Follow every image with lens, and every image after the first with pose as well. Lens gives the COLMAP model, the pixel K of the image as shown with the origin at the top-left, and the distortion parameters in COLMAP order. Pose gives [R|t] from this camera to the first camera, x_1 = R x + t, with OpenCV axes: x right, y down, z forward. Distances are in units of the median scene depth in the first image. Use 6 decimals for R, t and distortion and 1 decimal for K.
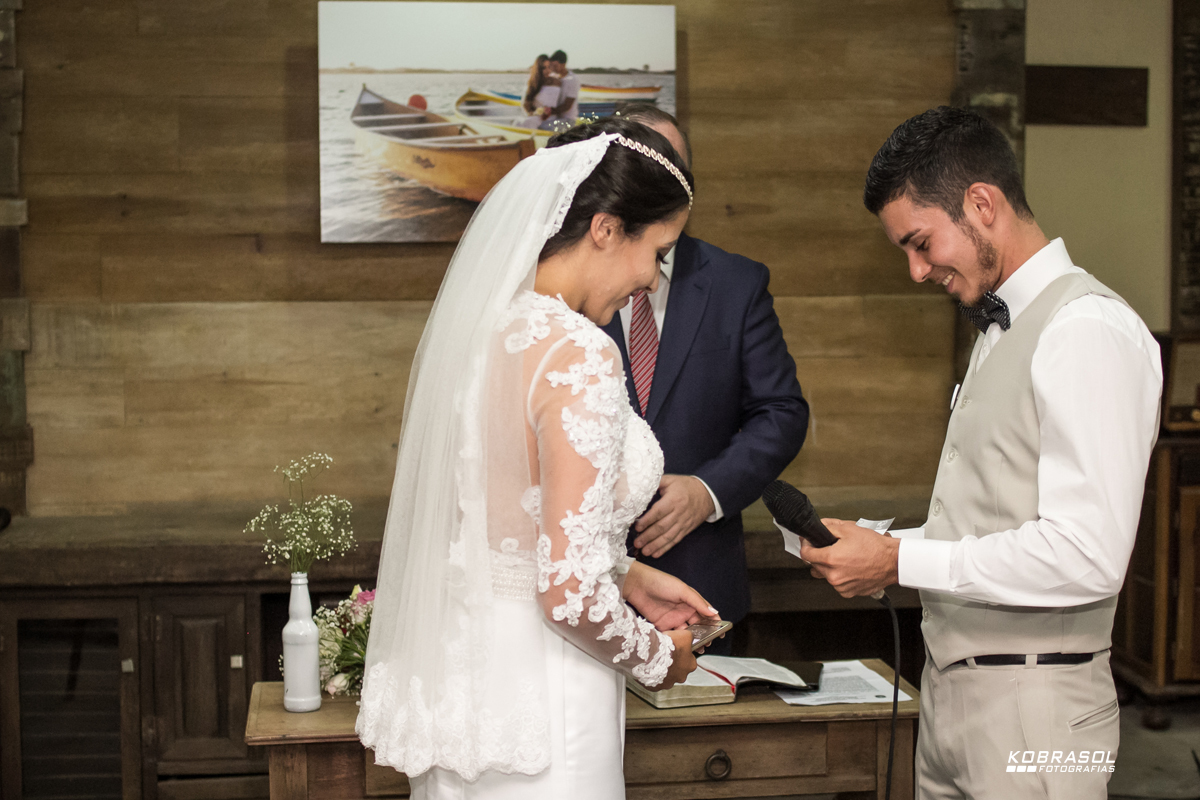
lens RADIAL K [[1890.5, 0, 601.2], [0, 1890.5, 396.2], [0, 0, 1]] dist [-0.101840, 0.000000]
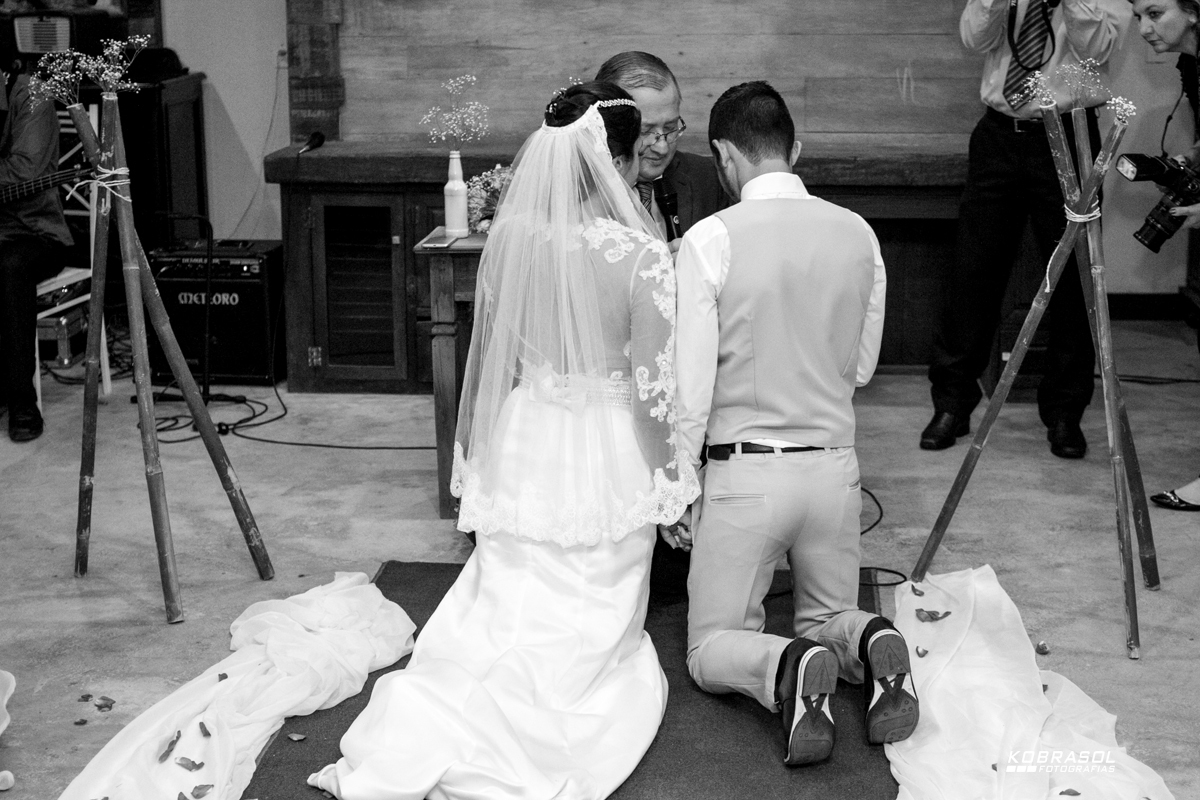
lens RADIAL K [[1890.5, 0, 600.1], [0, 1890.5, 400.0], [0, 0, 1]] dist [-0.101840, 0.000000]
pose [[0.969968, 0.051567, -0.237703, 0.237907], [-0.016469, 0.988949, 0.147340, 0.044530], [0.242674, -0.139000, 0.960098, -0.359858]]
